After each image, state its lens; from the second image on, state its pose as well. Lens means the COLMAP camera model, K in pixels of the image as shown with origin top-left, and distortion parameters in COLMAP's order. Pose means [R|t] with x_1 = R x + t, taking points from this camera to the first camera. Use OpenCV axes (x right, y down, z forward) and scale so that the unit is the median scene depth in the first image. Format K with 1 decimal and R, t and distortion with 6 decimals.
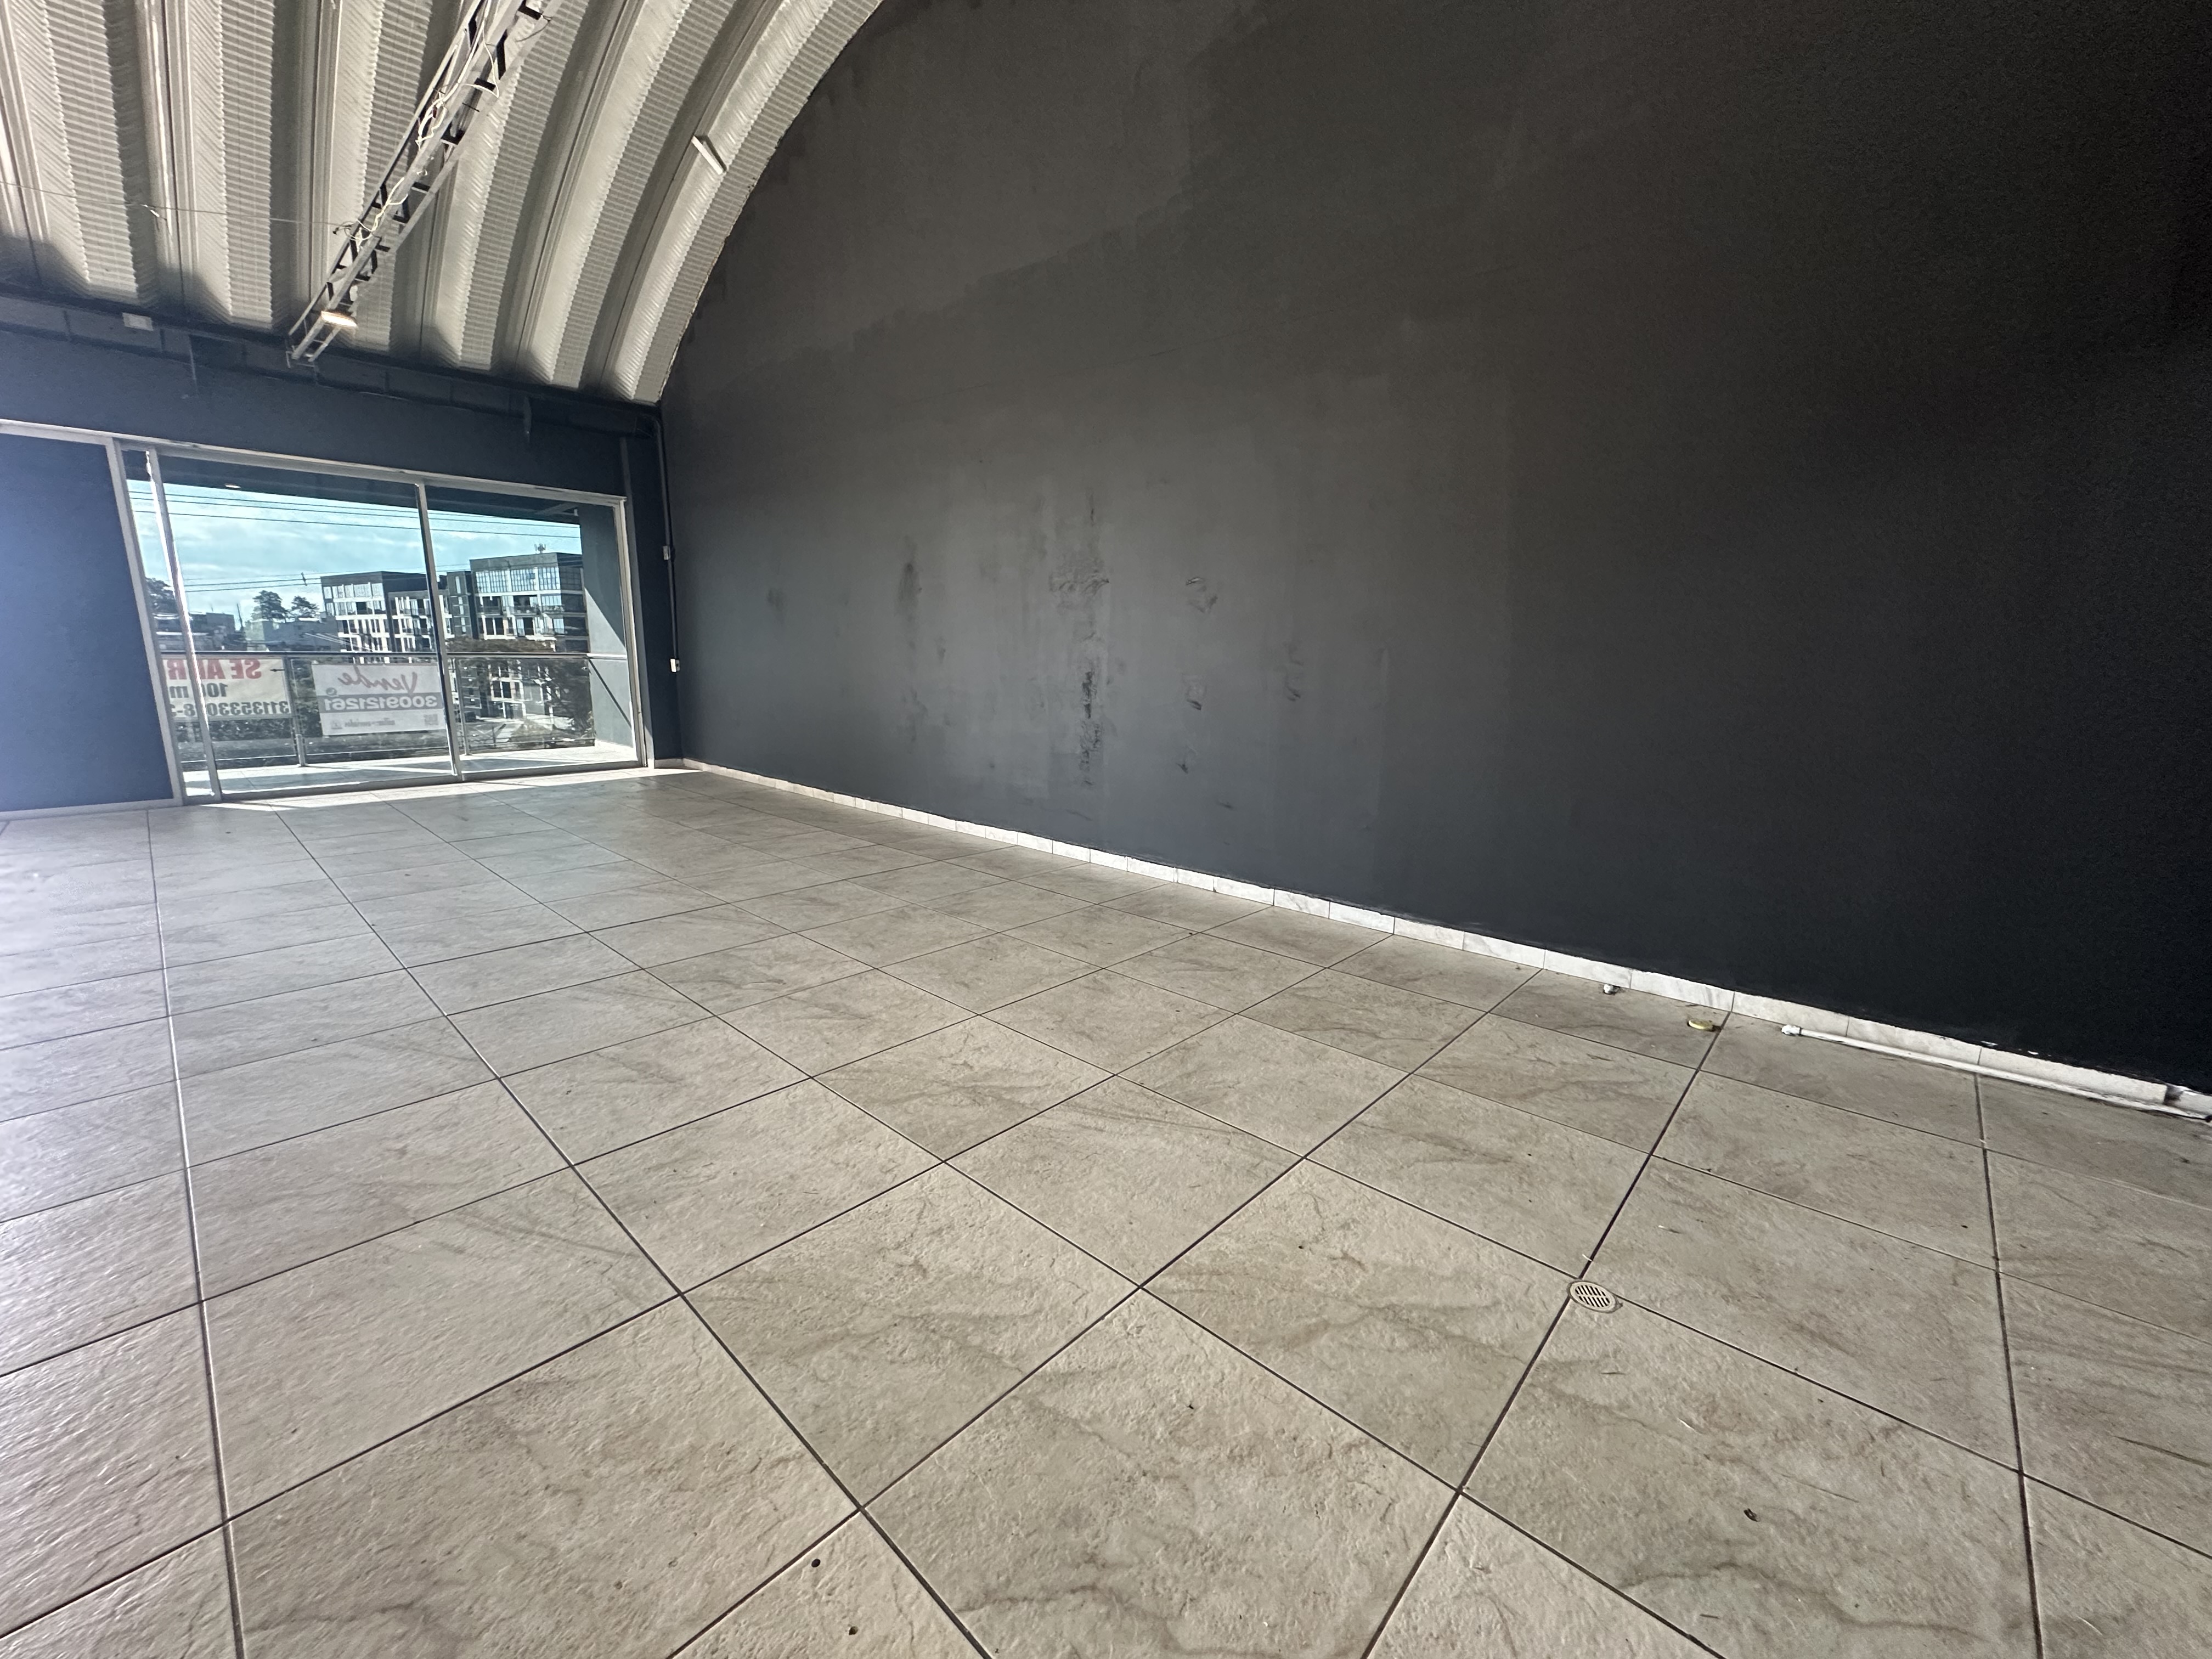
lens RADIAL K [[883.9, 0, 1133.0], [0, 883.9, 828.2], [0, 0, 1]] dist [-0.000531, 0.000145]
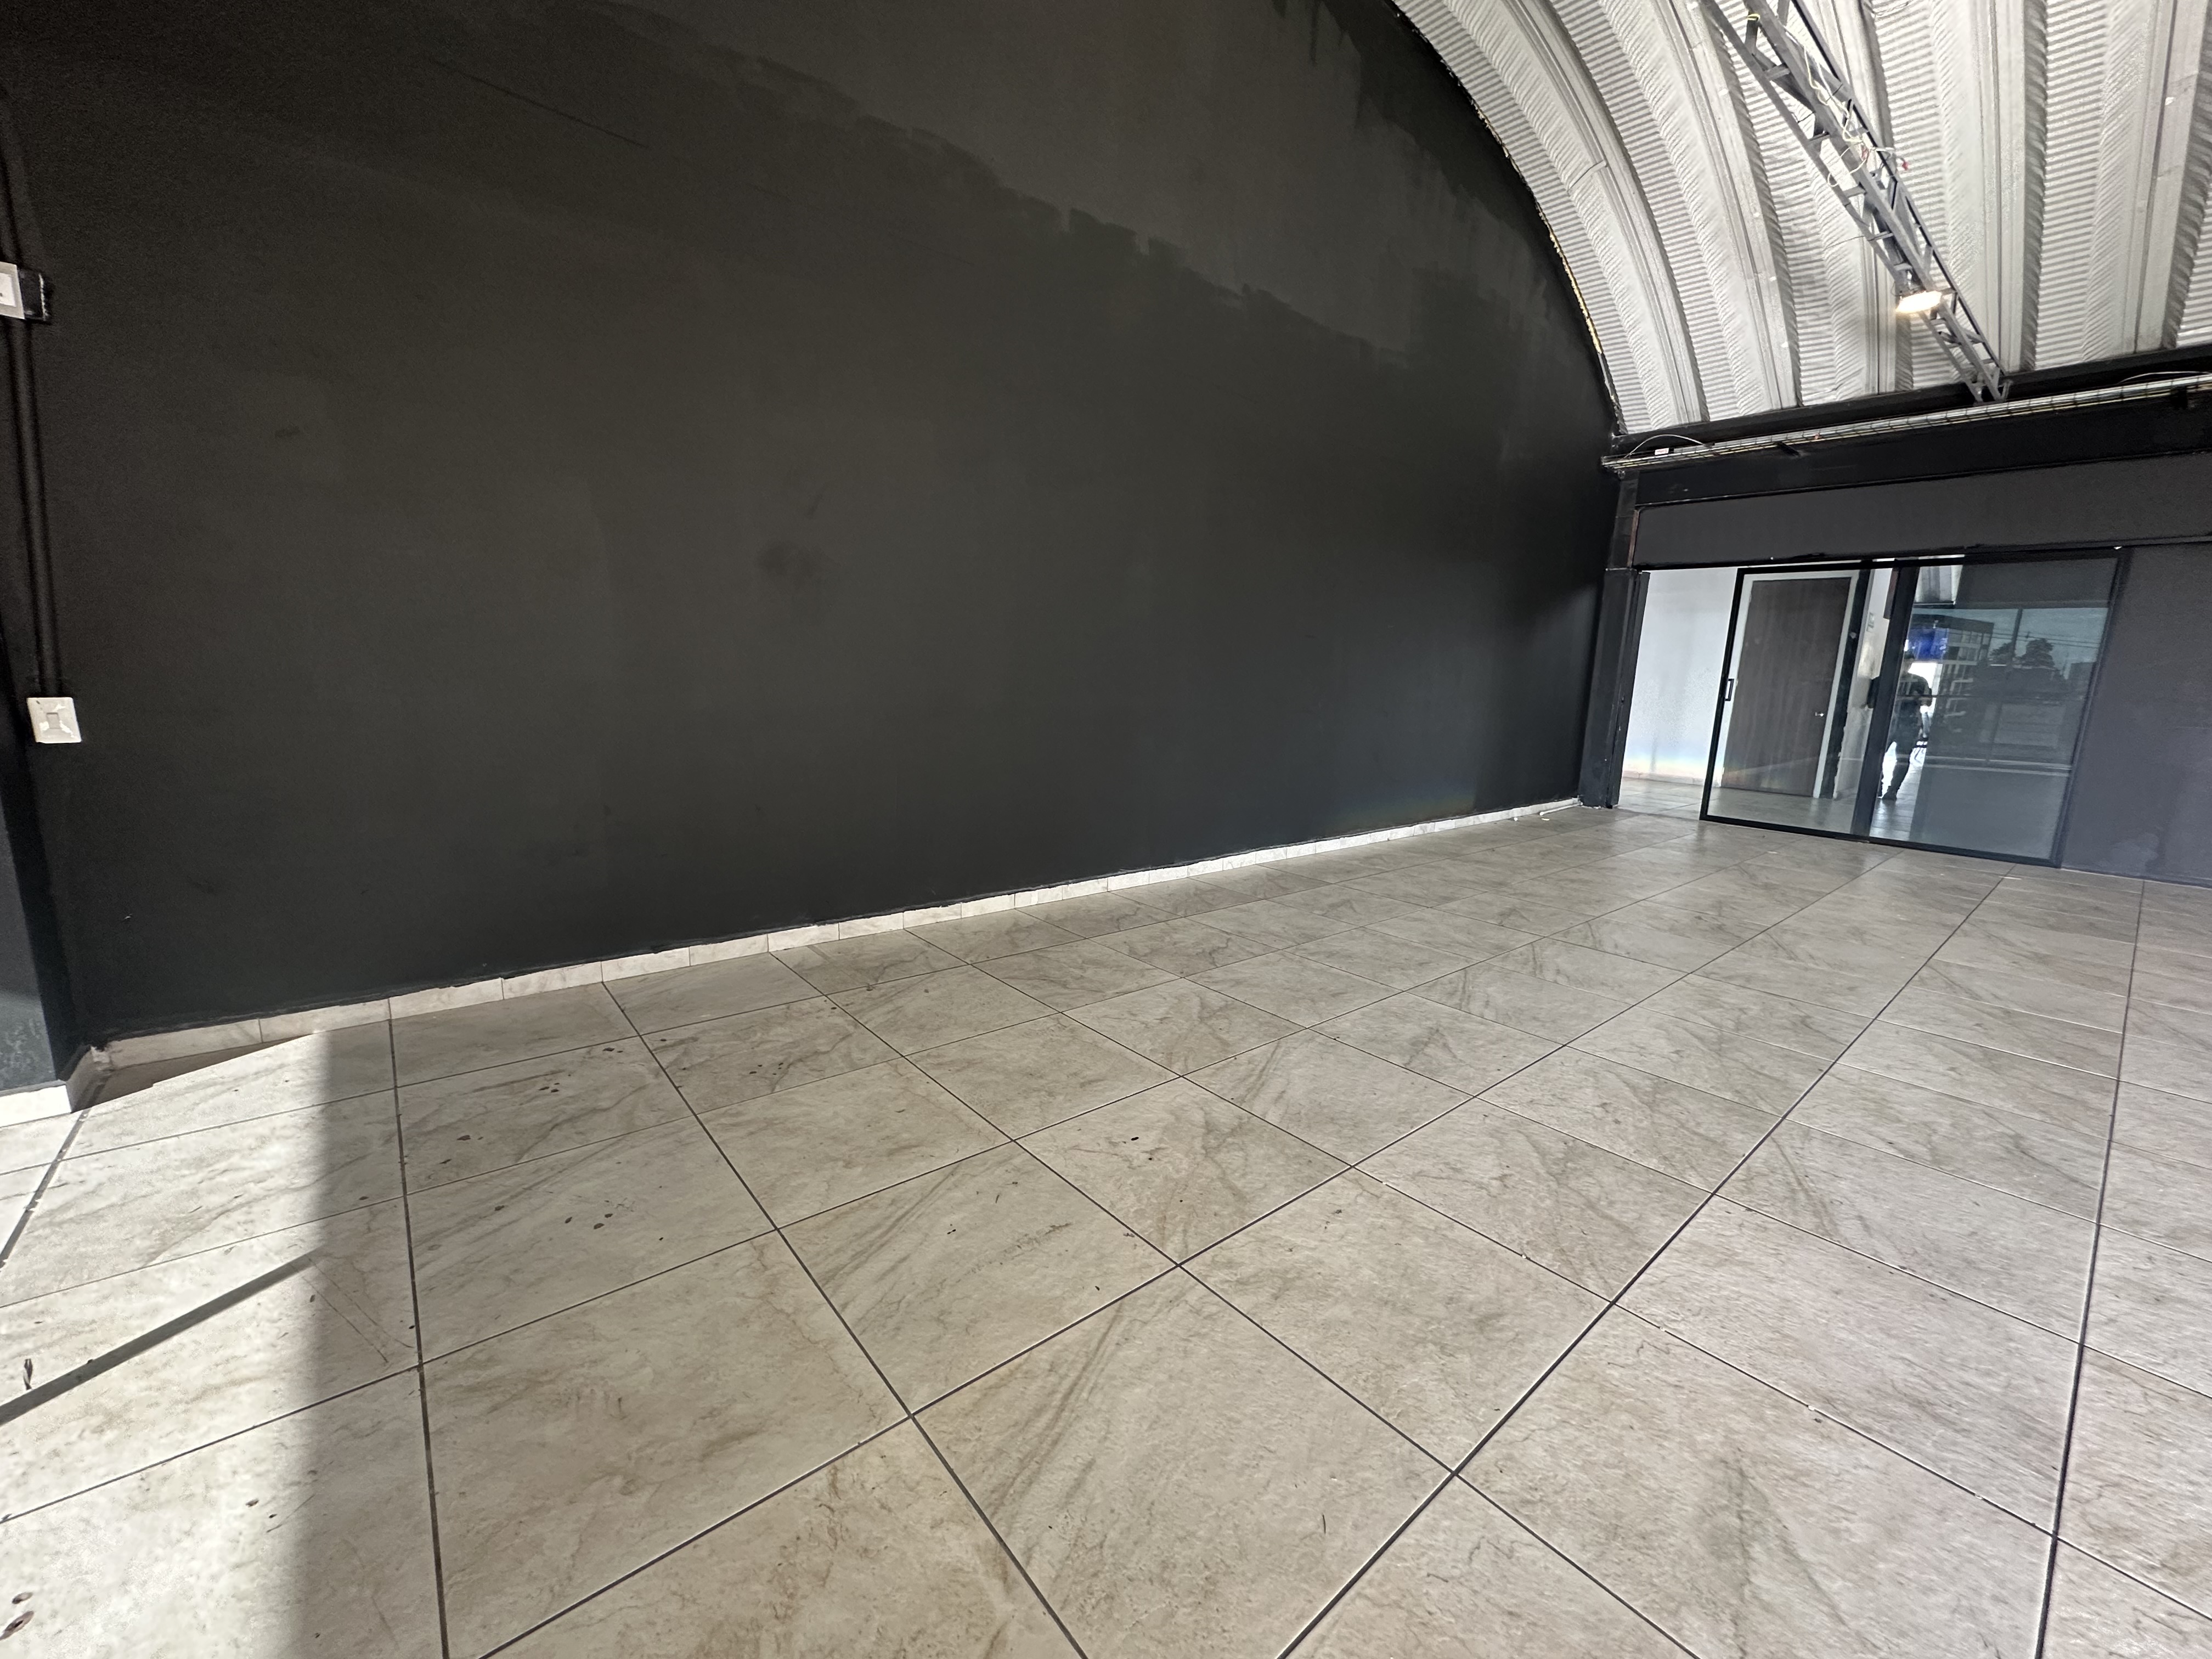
lens RADIAL K [[883.9, 0, 1133.0], [0, 883.9, 828.2], [0, 0, 1]] dist [-0.000531, 0.000145]
pose [[0.130956, -0.191857, 0.972647, -1.041370], [0.163227, 0.971879, 0.169729, -0.197858], [-0.977859, 0.136535, 0.158589, 0.914520]]
